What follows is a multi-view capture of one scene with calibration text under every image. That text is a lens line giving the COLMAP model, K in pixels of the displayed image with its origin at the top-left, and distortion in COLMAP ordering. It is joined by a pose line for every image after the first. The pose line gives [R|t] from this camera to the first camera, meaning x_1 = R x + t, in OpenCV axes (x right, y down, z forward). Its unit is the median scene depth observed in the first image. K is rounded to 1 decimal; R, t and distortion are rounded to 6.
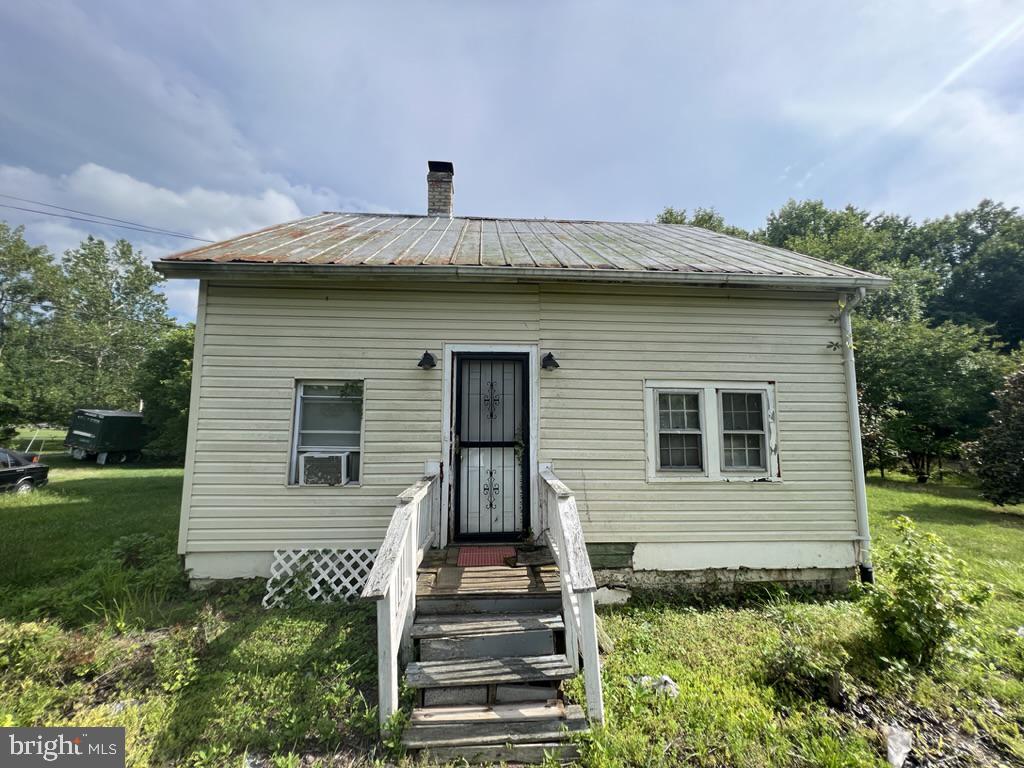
lens RADIAL K [[410.3, 0, 509.1], [0, 410.3, 377.6], [0, 0, 1]] dist [-0.005680, 0.001942]
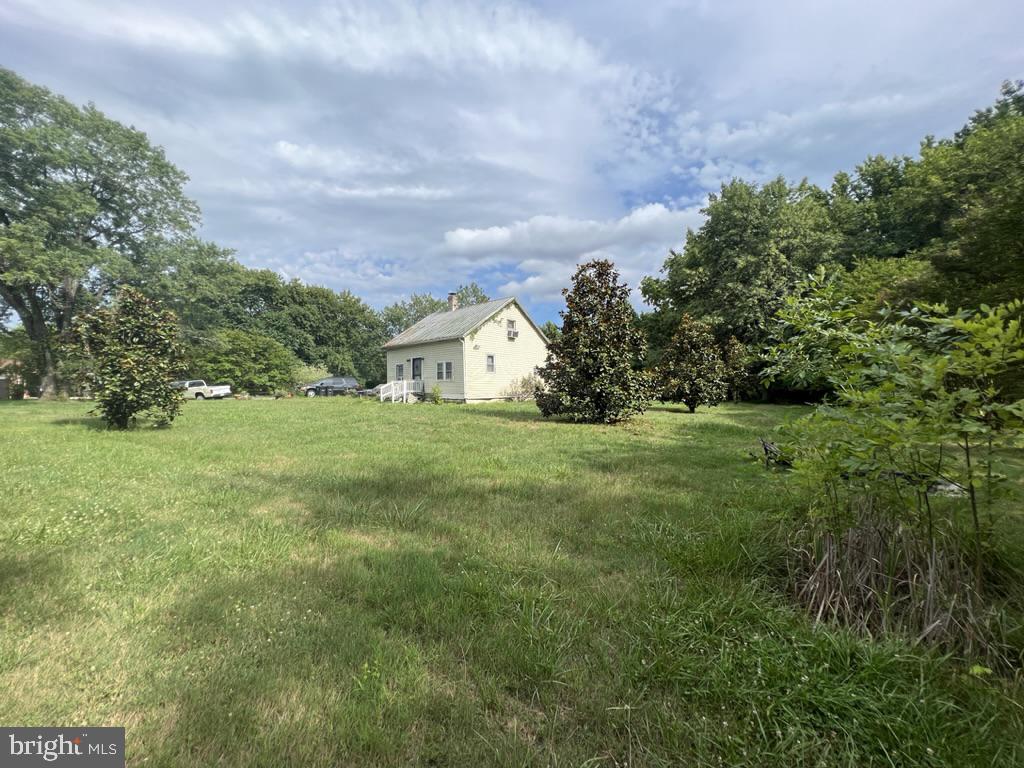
lens RADIAL K [[410.3, 0, 509.1], [0, 410.3, 377.6], [0, 0, 1]] dist [-0.005680, 0.001942]
pose [[0.706089, -0.028093, -0.707565, 4.506376], [0.095282, 0.993895, 0.055622, 0.013525], [0.701683, -0.106692, 0.704456, -1.890249]]
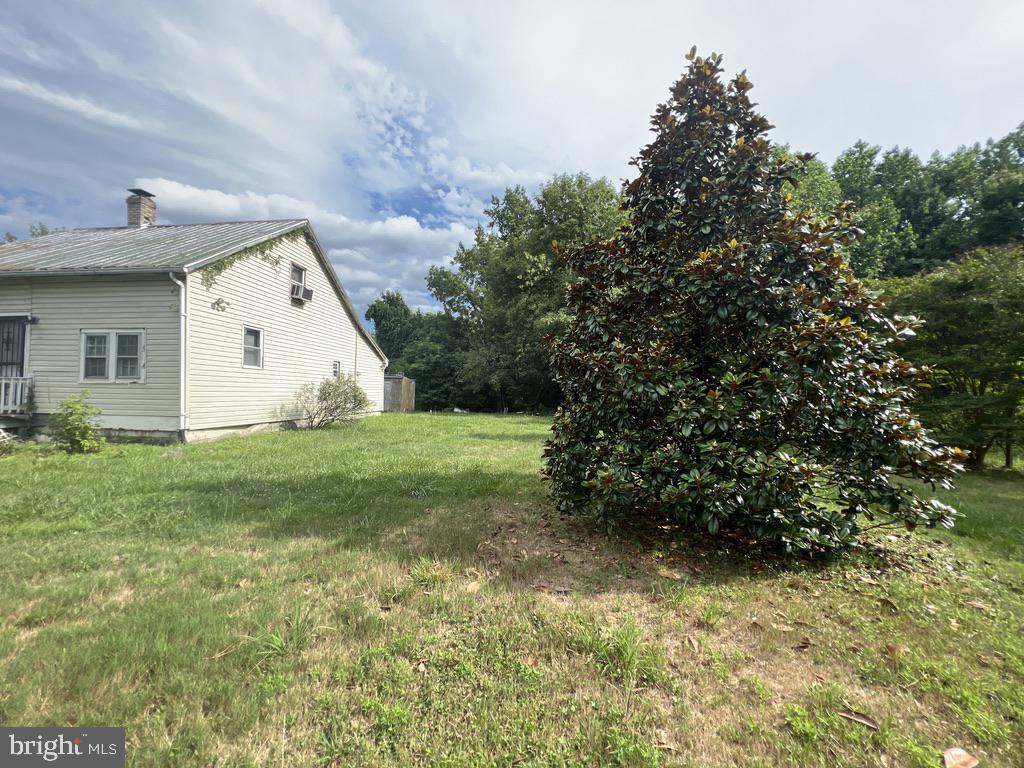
lens RADIAL K [[410.3, 0, 509.1], [0, 410.3, 377.6], [0, 0, 1]] dist [-0.005680, 0.001942]
pose [[0.985000, -0.004127, -0.172505, 2.604266], [0.017447, 0.996973, 0.075770, 0.121415], [0.171670, -0.077643, 0.982090, -0.500700]]
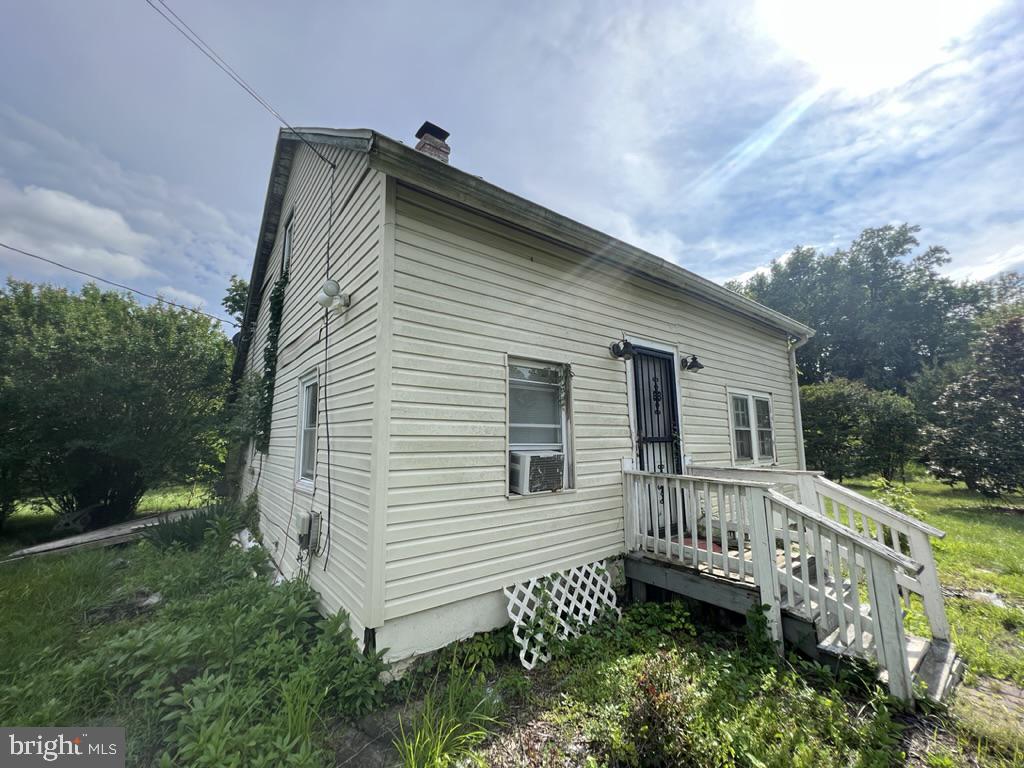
lens RADIAL K [[410.3, 0, 509.1], [0, 410.3, 377.6], [0, 0, 1]] dist [-0.005680, 0.001942]
pose [[0.827139, 0.075433, 0.556911, -0.907066], [-0.058934, 0.997130, -0.047531, 0.078823], [-0.558898, 0.006494, 0.829211, 0.360177]]
